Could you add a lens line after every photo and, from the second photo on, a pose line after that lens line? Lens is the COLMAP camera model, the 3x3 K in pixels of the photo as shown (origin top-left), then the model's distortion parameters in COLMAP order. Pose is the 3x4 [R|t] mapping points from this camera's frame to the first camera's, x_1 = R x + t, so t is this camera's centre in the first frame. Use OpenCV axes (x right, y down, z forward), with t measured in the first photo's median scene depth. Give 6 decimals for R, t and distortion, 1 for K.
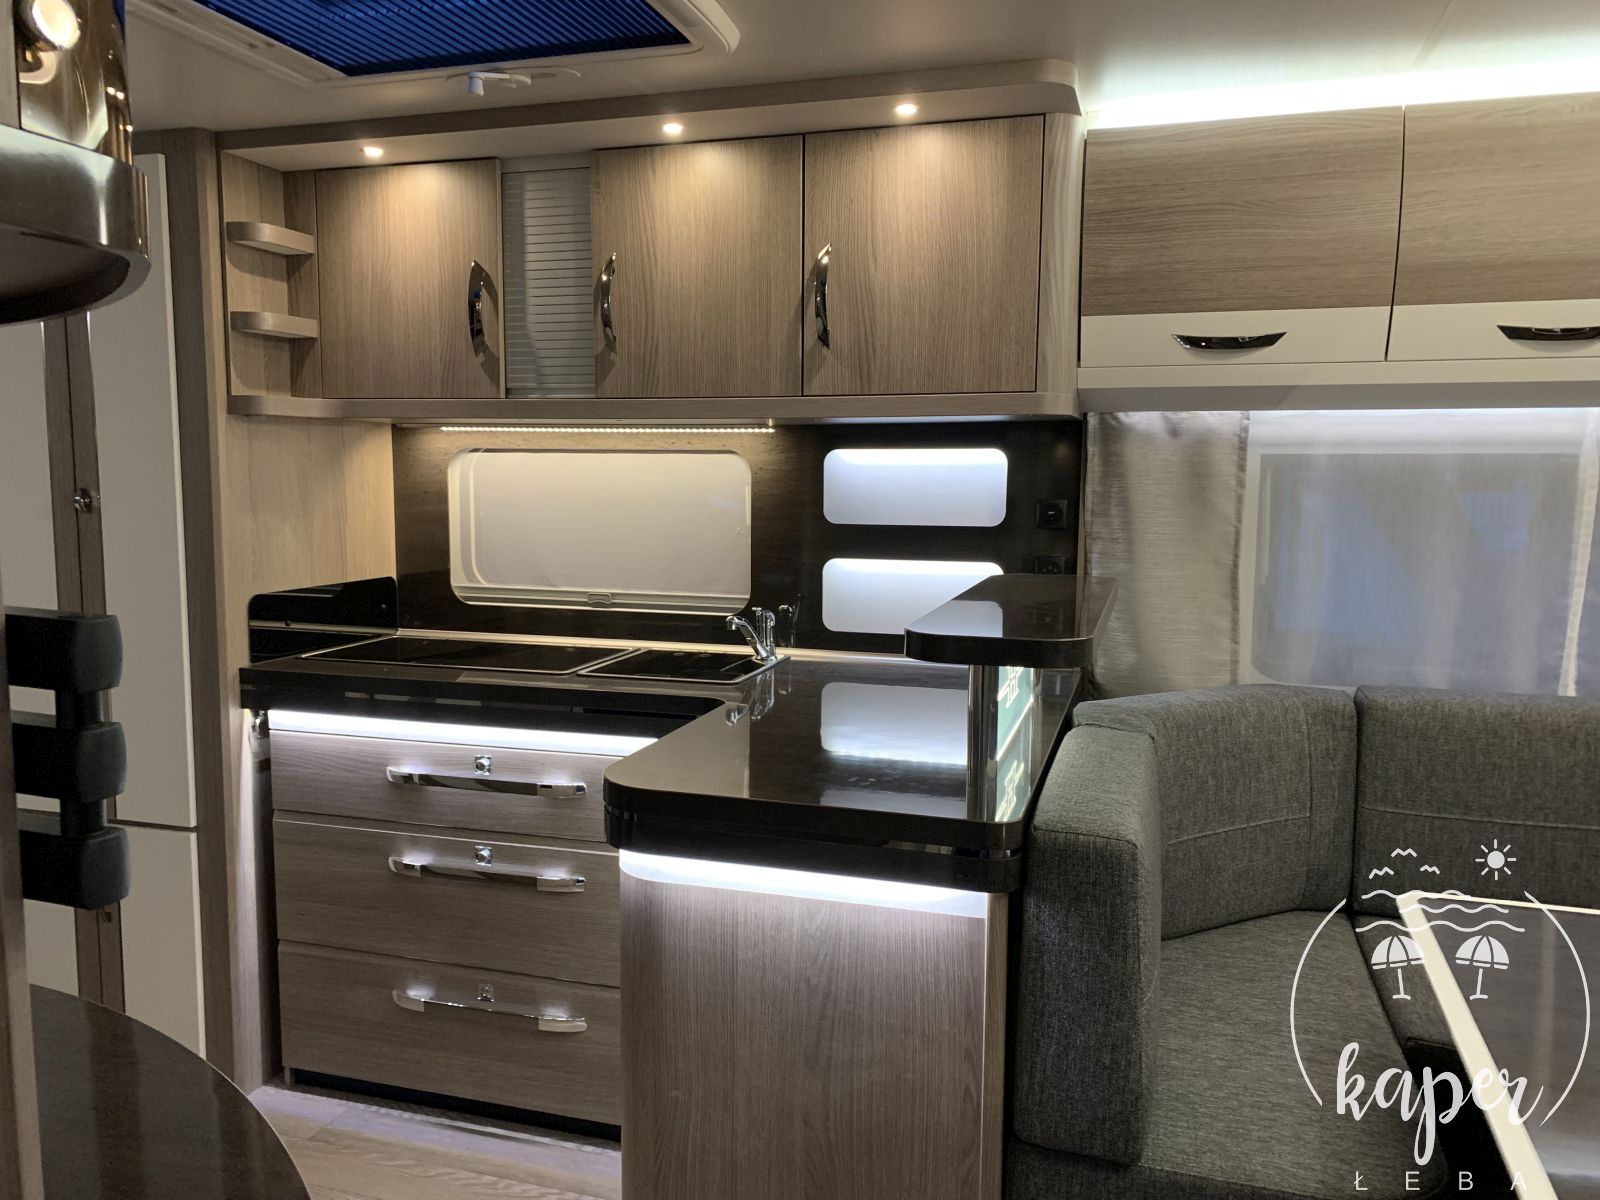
lens RADIAL K [[1197.2, 0, 804.9], [0, 1197.2, 597.1], [0, 0, 1]] dist [0.043450, -0.037498]
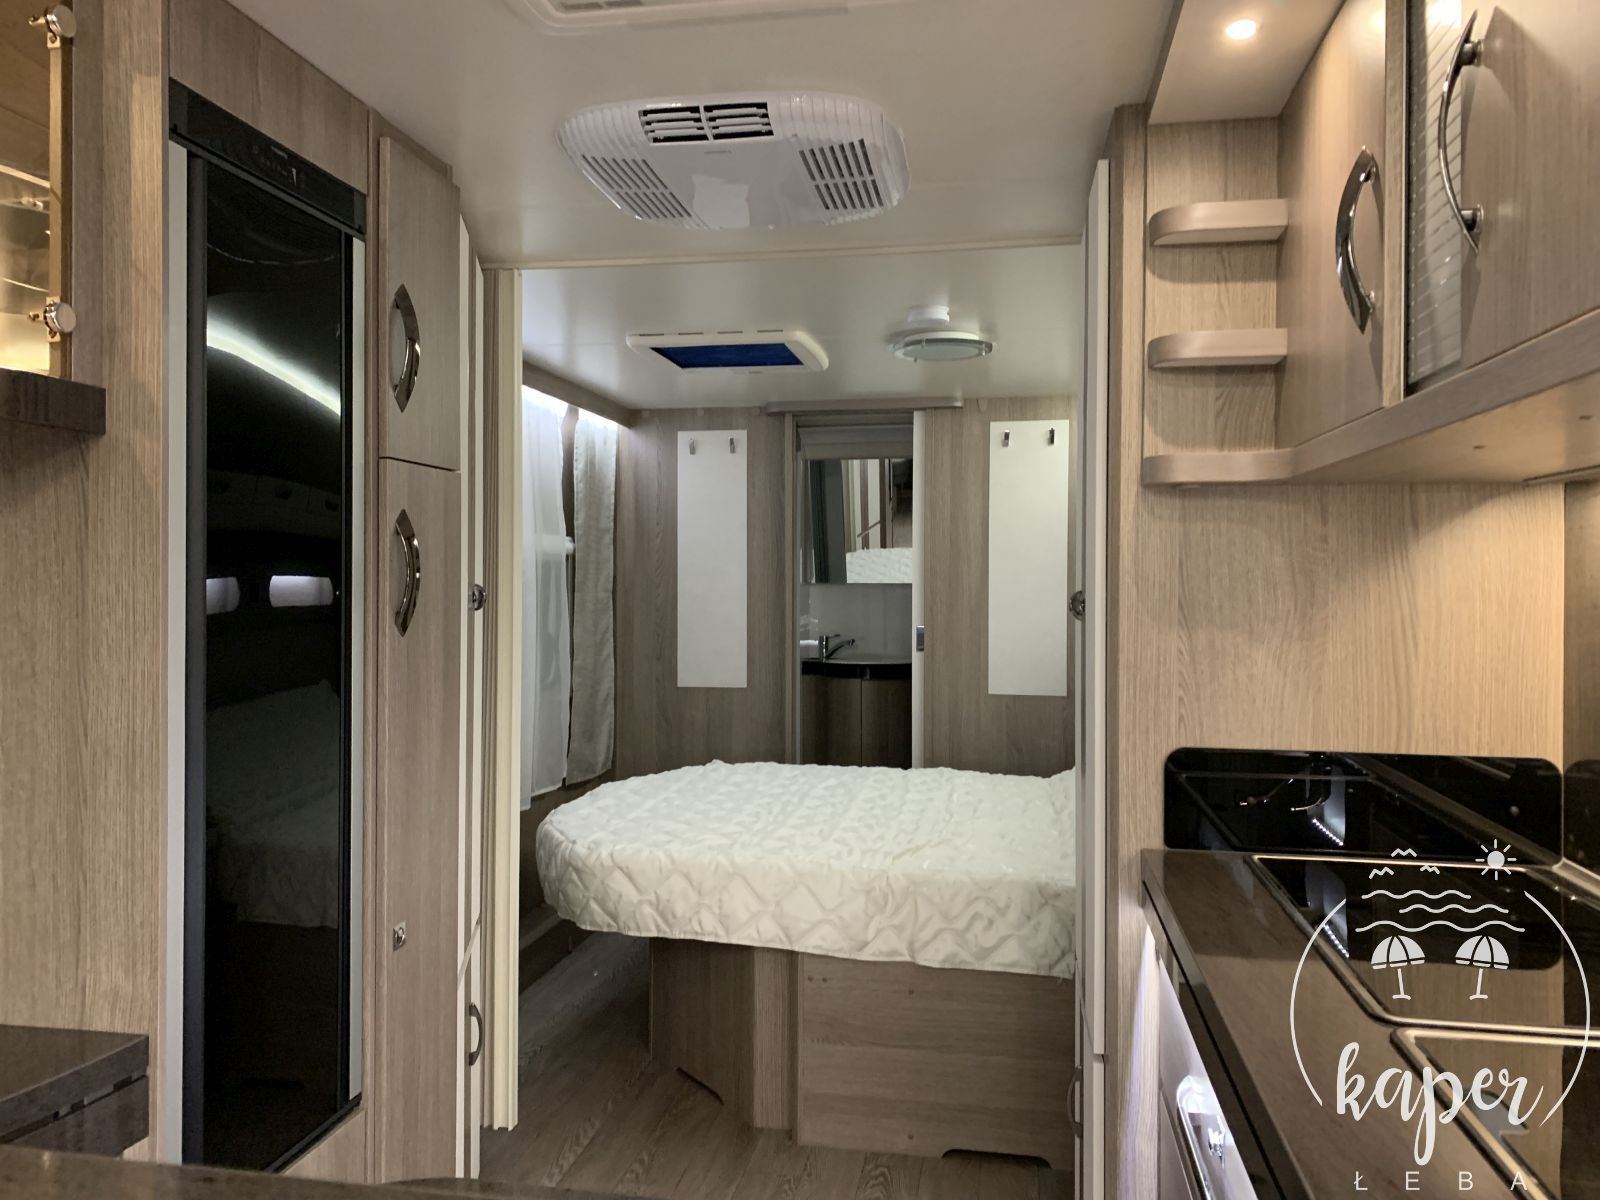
lens RADIAL K [[1197.2, 0, 803.6], [0, 1197.2, 604.0], [0, 0, 1]] dist [0.043450, -0.037498]
pose [[0.128899, 0.007114, -0.991632, 0.191905], [-0.106192, 0.994323, -0.006670, -0.056155], [0.985955, 0.106164, 0.128923, 0.702740]]
